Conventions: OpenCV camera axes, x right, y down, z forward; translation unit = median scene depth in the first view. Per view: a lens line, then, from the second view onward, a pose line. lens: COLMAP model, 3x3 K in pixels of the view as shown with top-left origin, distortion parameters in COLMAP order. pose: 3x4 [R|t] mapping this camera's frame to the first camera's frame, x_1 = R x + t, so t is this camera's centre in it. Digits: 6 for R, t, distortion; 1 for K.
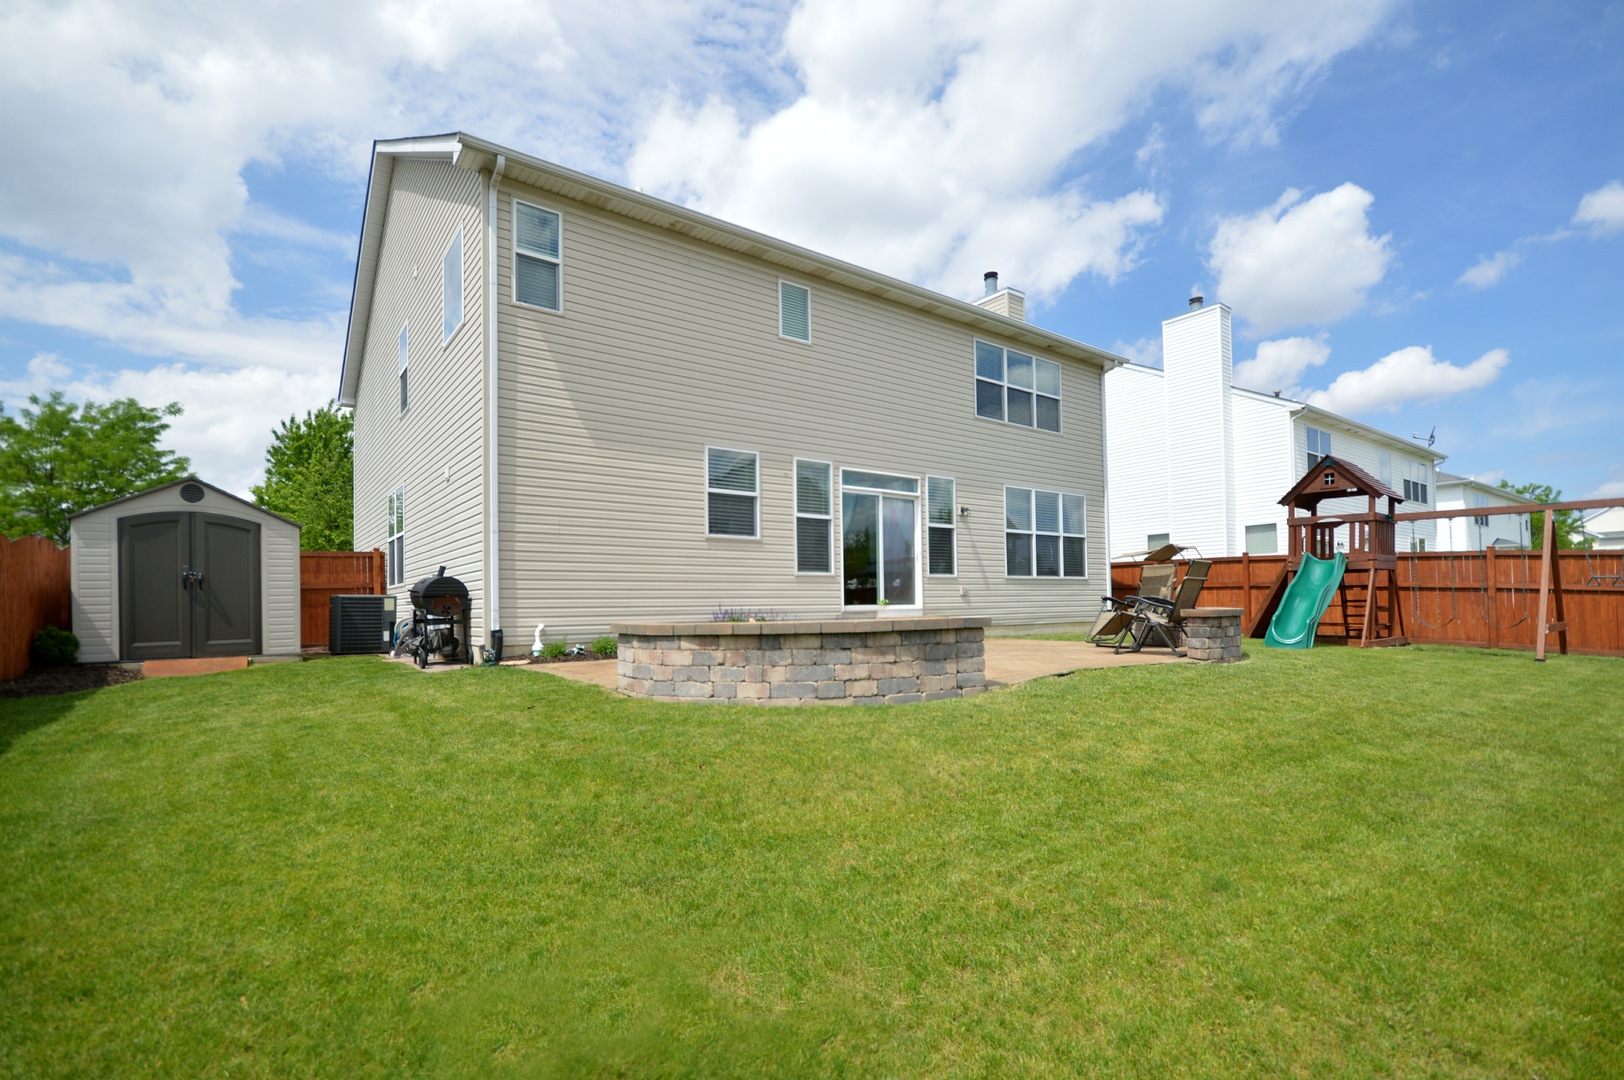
lens RADIAL K [[756.8, 0, 811.3], [0, 756.8, 583.6], [0, 0, 1]] dist [-0.000608, -0.000052]
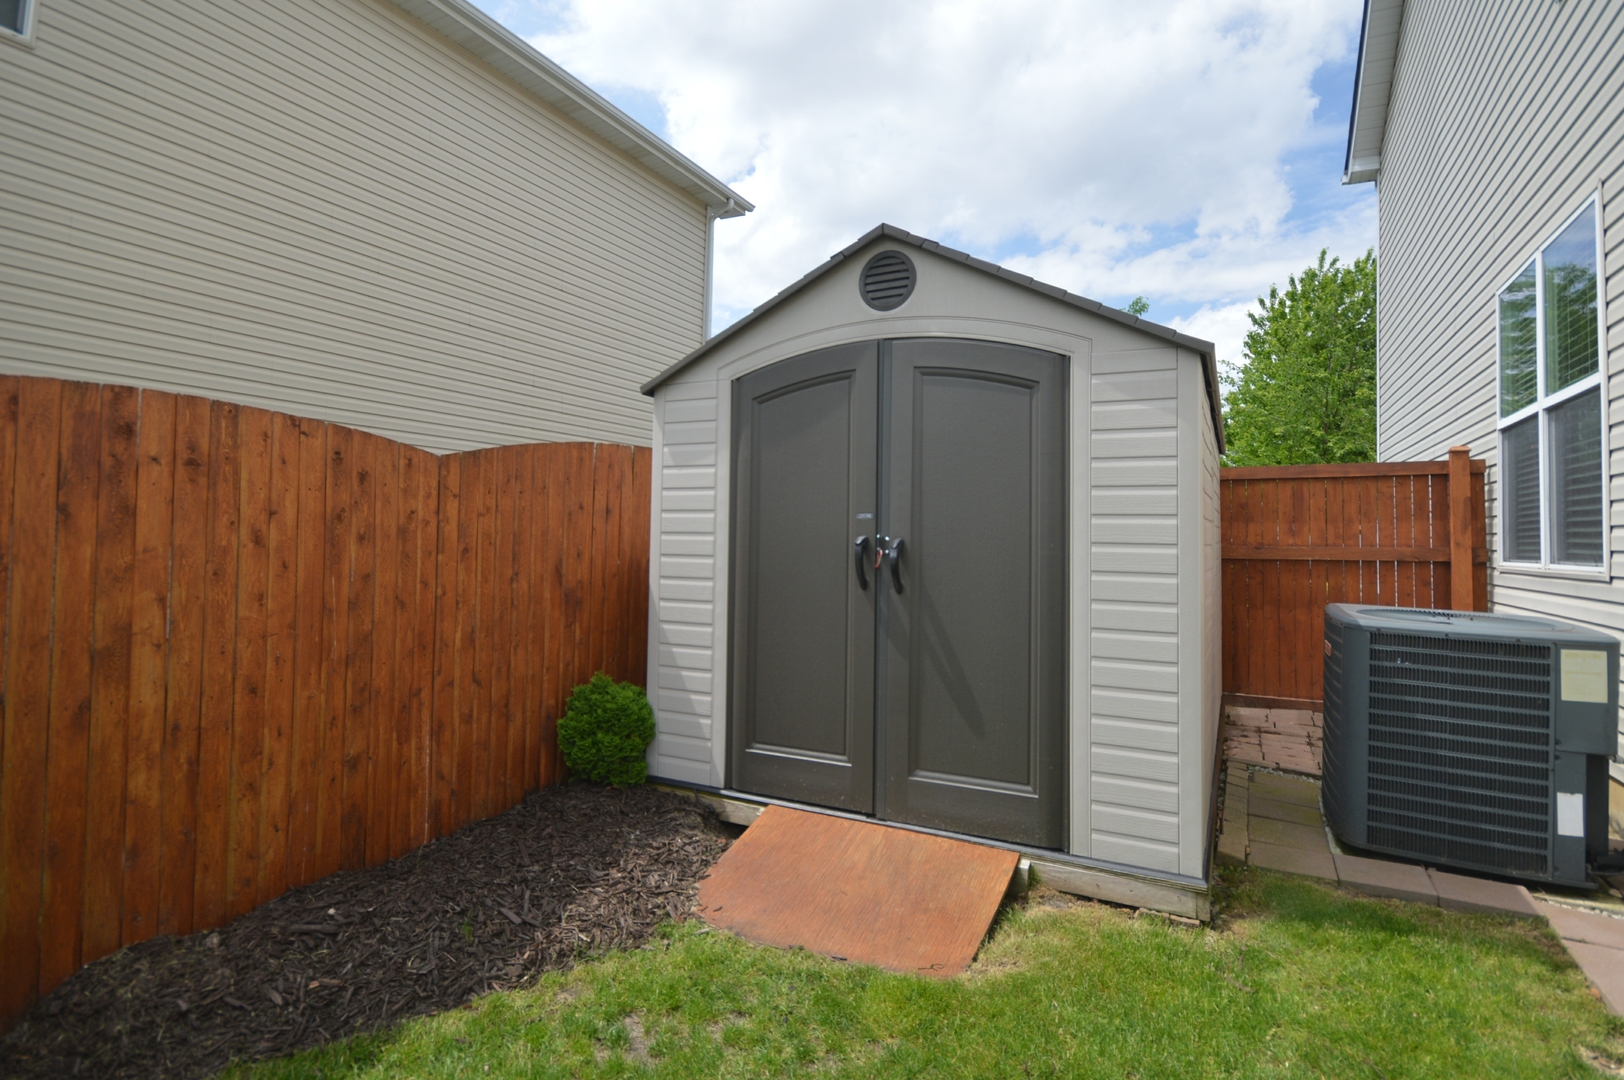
lens RADIAL K [[827.4, 0, 812.5], [0, 827.4, 495.9], [0, 0, 1]] dist [-0.002823, -0.000738]
pose [[0.433240, -0.011782, -0.901201, -0.505710], [-0.007677, 0.999830, -0.016763, -0.023772], [0.901246, 0.014181, 0.433076, 0.794696]]
